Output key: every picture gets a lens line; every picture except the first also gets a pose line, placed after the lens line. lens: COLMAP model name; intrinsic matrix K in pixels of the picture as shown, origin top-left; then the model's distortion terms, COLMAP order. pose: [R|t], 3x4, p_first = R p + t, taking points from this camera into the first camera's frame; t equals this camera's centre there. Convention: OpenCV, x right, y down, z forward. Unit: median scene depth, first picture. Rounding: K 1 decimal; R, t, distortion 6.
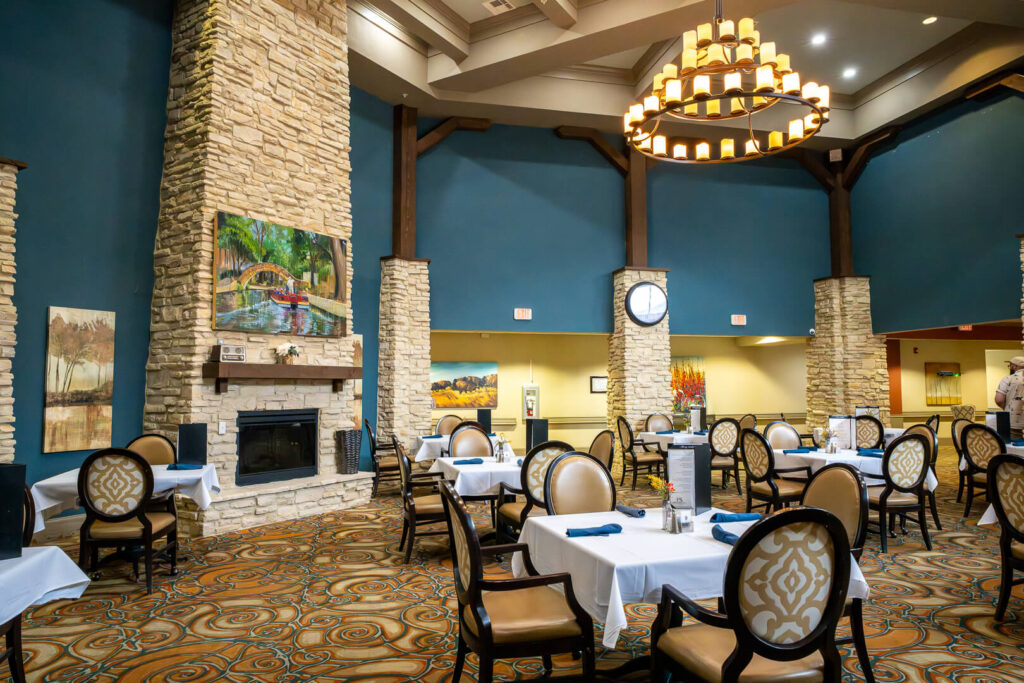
lens RADIAL K [[716.1, 0, 523.2], [0, 716.1, 342.3], [0, 0, 1]] dist [-0.037434, -0.002359]
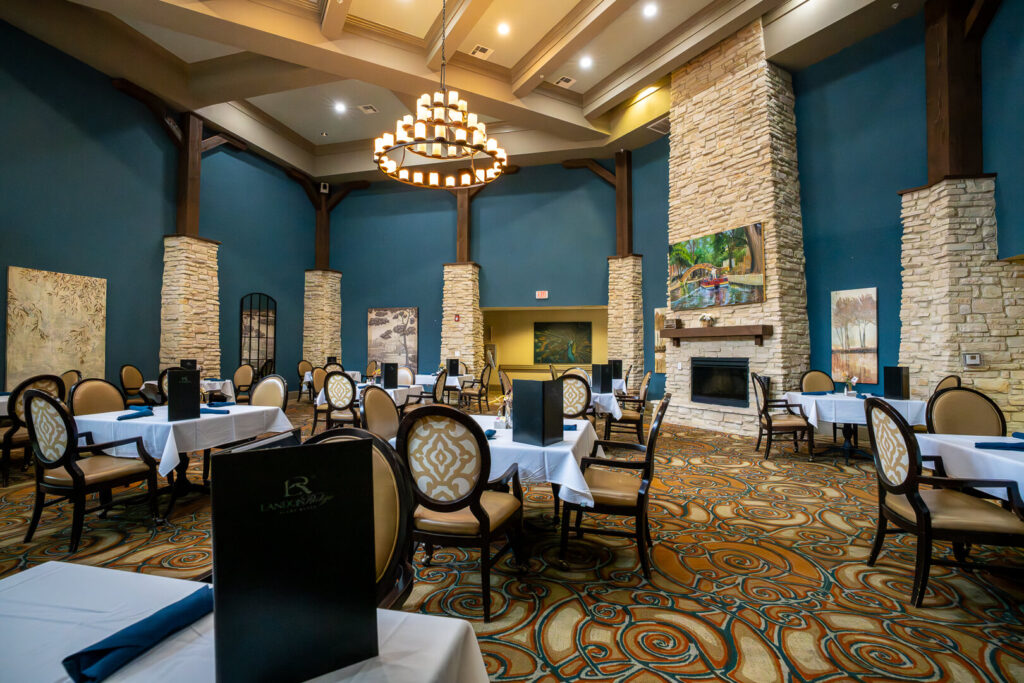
lens RADIAL K [[460.8, 0, 518.5], [0, 460.8, 334.8], [0, 0, 1]] dist [-0.023527, 0.001614]
pose [[-0.475132, -0.024525, -0.879573, 0.677356], [0.057610, 0.996600, -0.058908, 0.077011], [0.878027, -0.078661, -0.472103, 1.052197]]
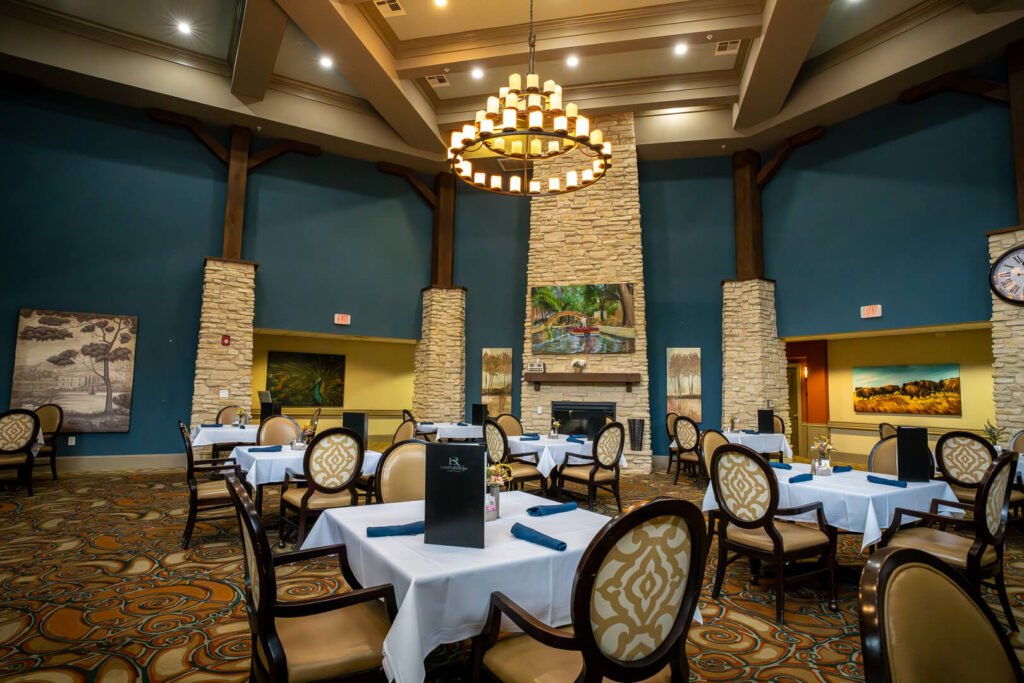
lens RADIAL K [[542.0, 0, 502.5], [0, 542.0, 338.5], [0, 0, 1]] dist [-0.040437, 0.000871]
pose [[0.265221, -0.085778, -0.960364, 0.737117], [0.042862, 0.996099, -0.077133, 0.038712], [0.963234, -0.020706, 0.267864, 0.496915]]
